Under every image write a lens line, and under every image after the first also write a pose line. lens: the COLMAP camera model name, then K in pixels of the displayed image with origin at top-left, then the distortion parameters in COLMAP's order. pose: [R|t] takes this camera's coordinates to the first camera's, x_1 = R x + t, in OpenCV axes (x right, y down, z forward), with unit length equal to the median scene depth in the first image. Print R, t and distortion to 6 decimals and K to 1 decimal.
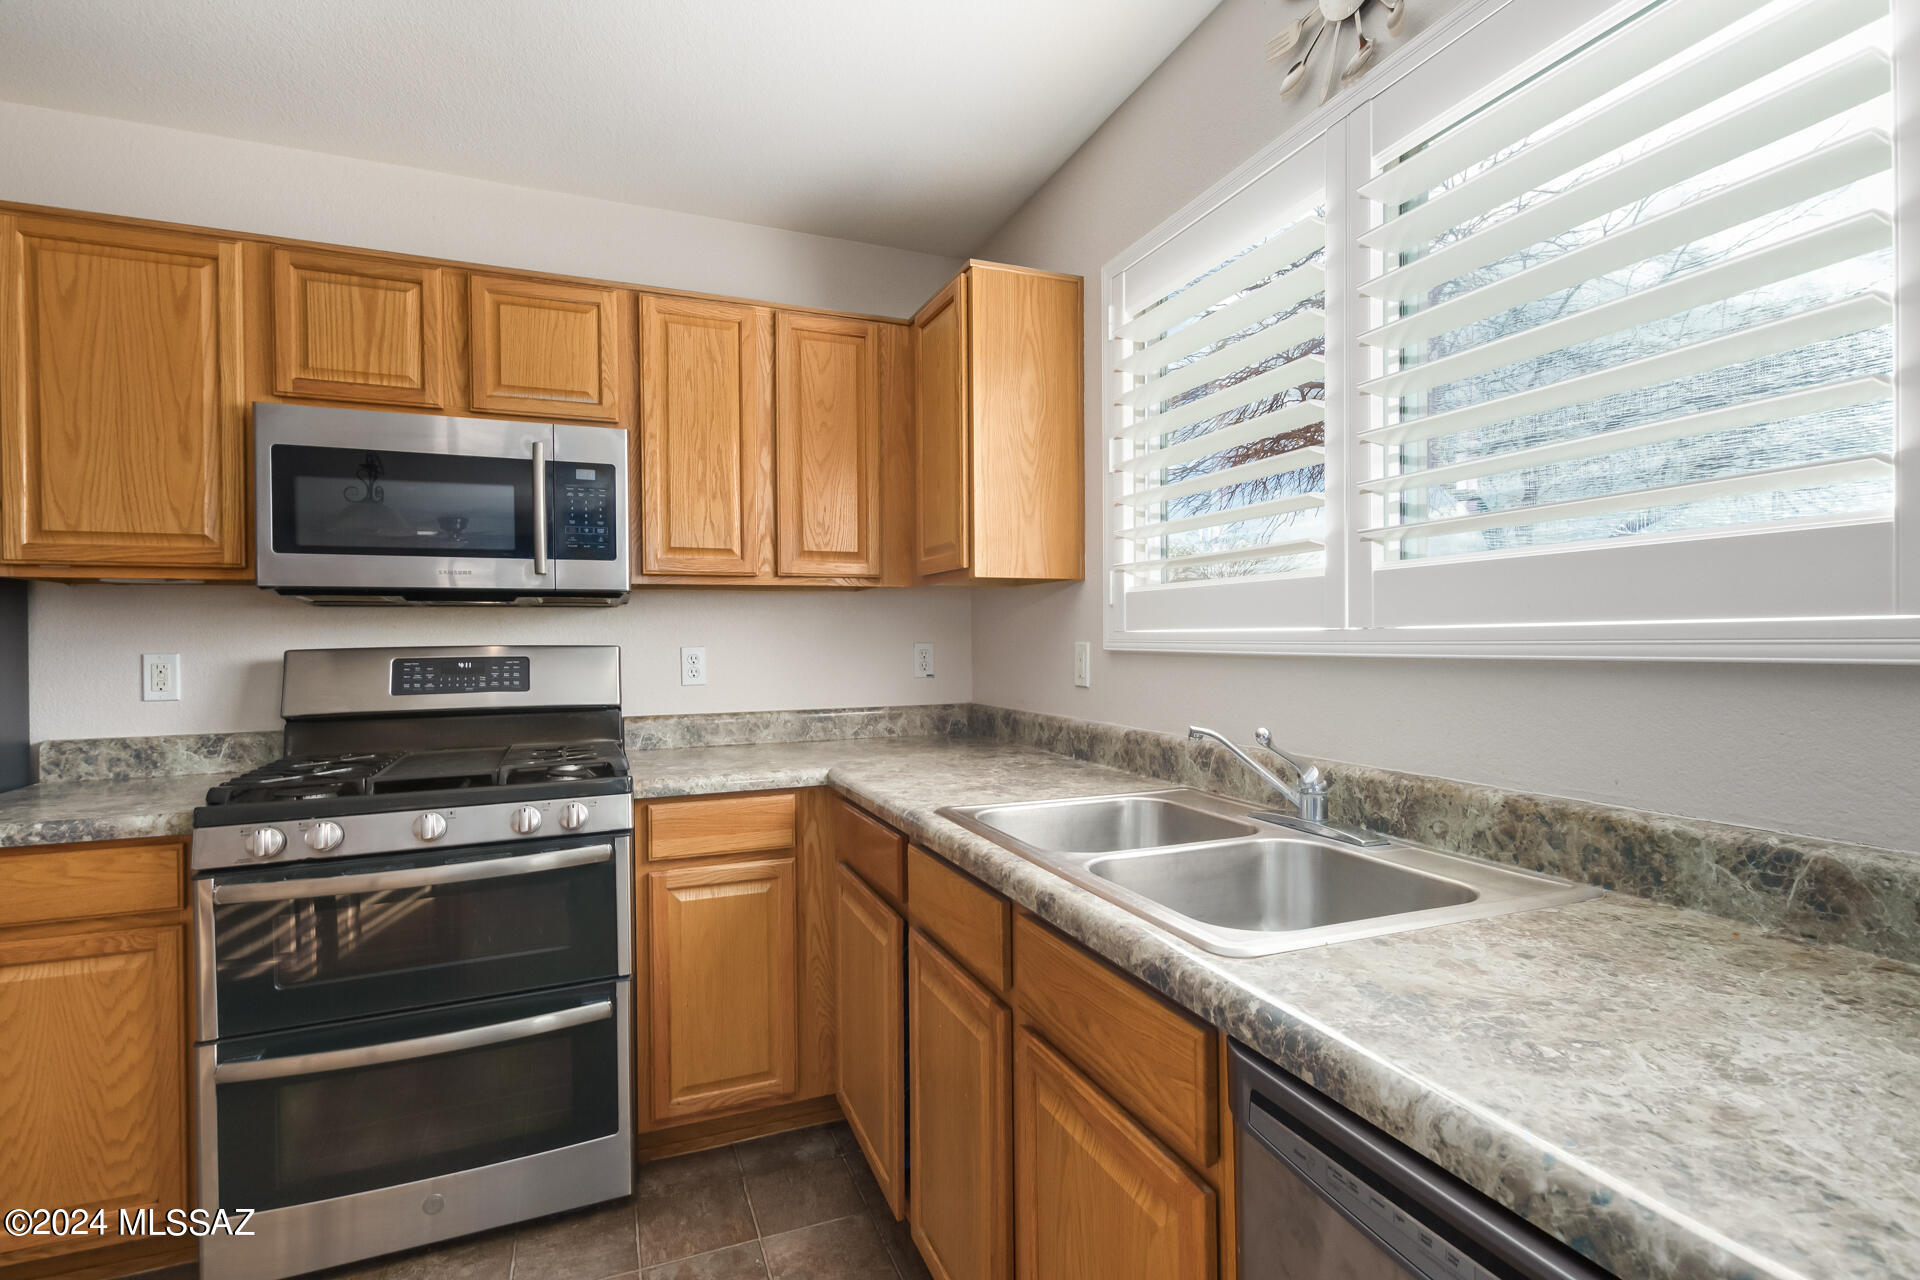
lens RADIAL K [[911.1, 0, 964.2], [0, 911.1, 642.5], [0, 0, 1]] dist [0.008465, -0.005733]
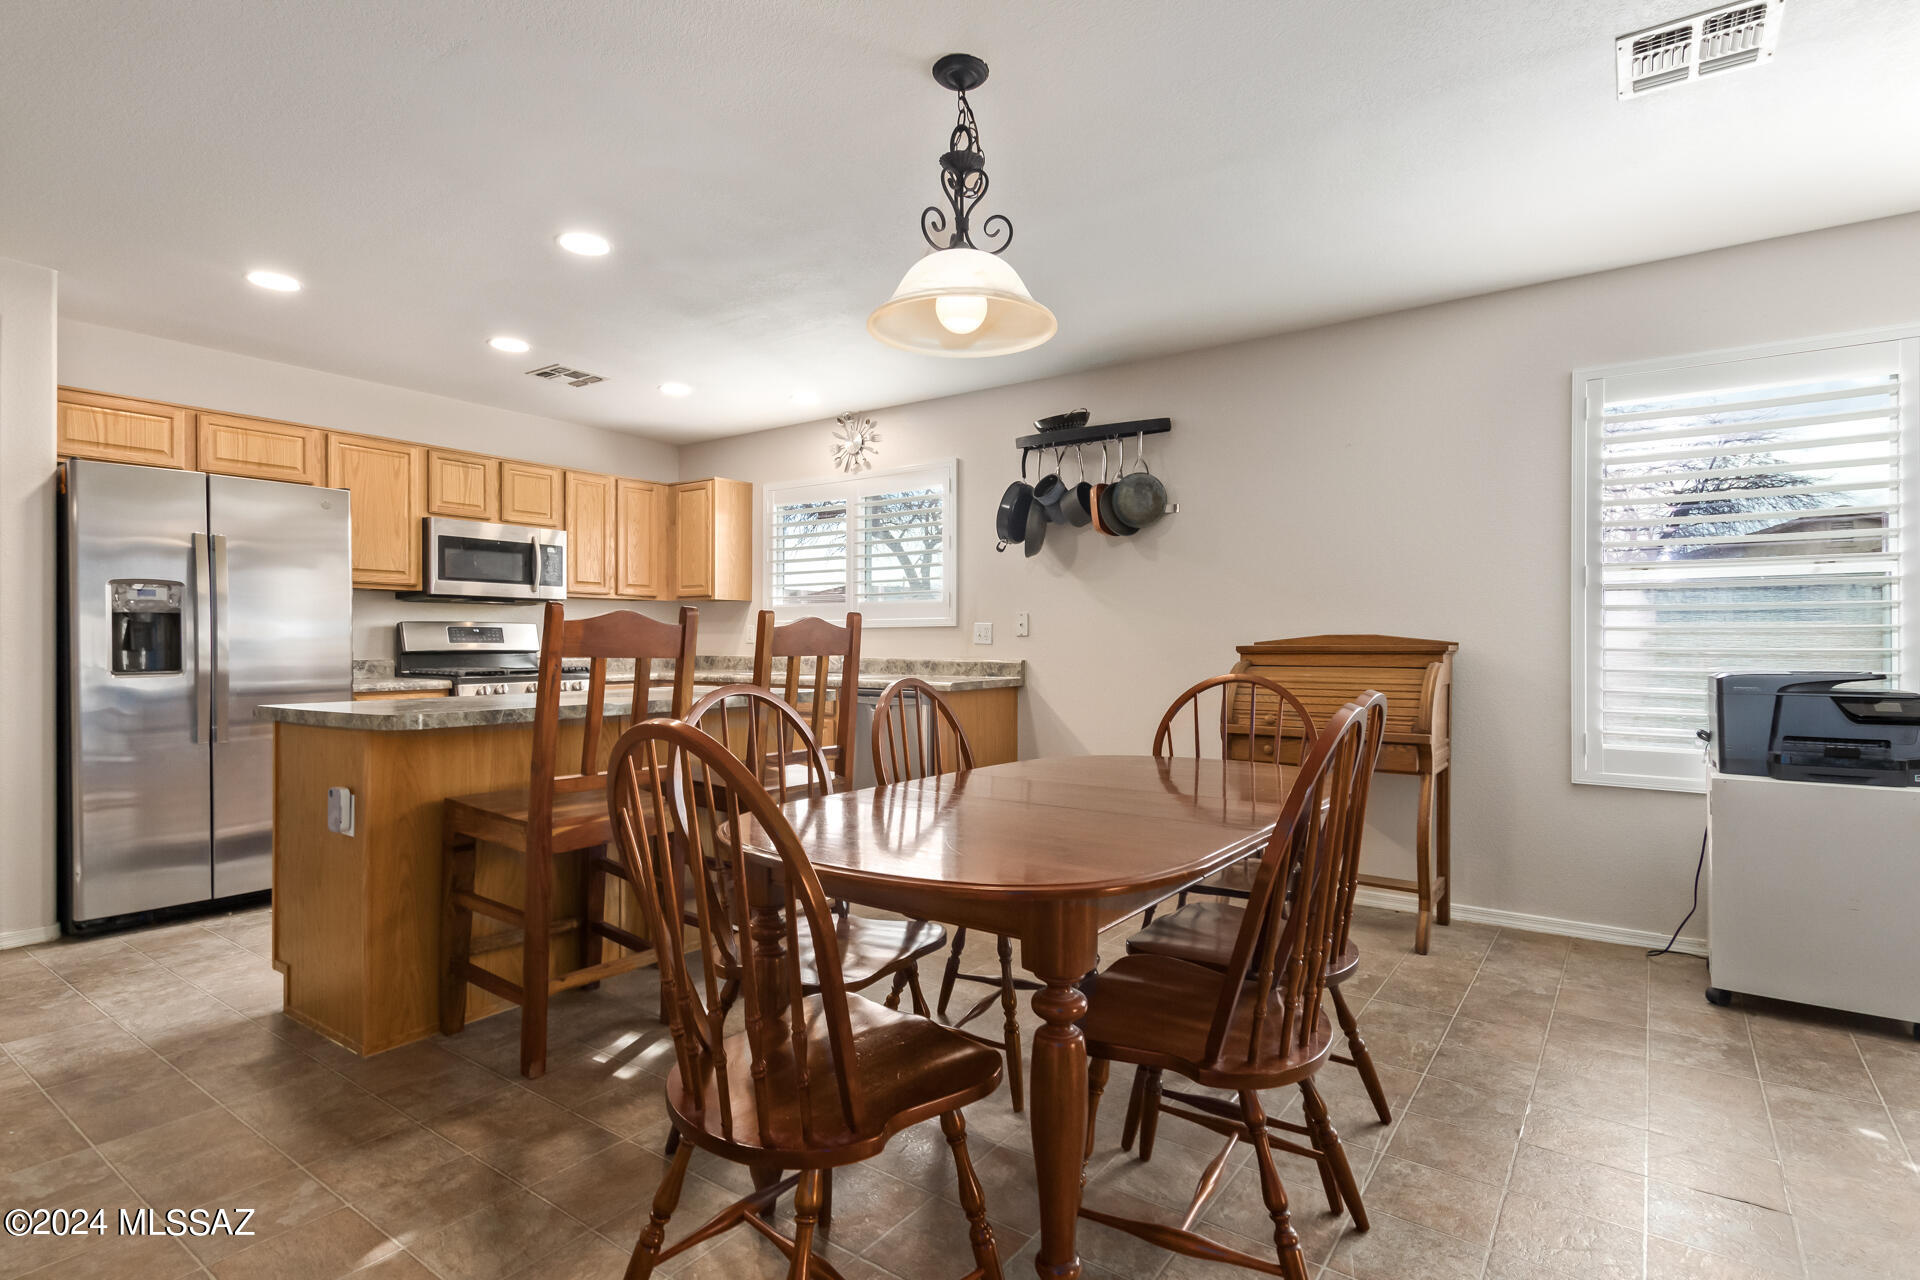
lens RADIAL K [[941.0, 0, 977.7], [0, 941.0, 643.7], [0, 0, 1]] dist [0.005305, -0.005489]
pose [[0.839340, 0.008933, 0.543534, -0.785372], [-0.004825, 0.999948, -0.008984, 0.072392], [-0.543586, 0.004918, 0.839339, -1.593228]]
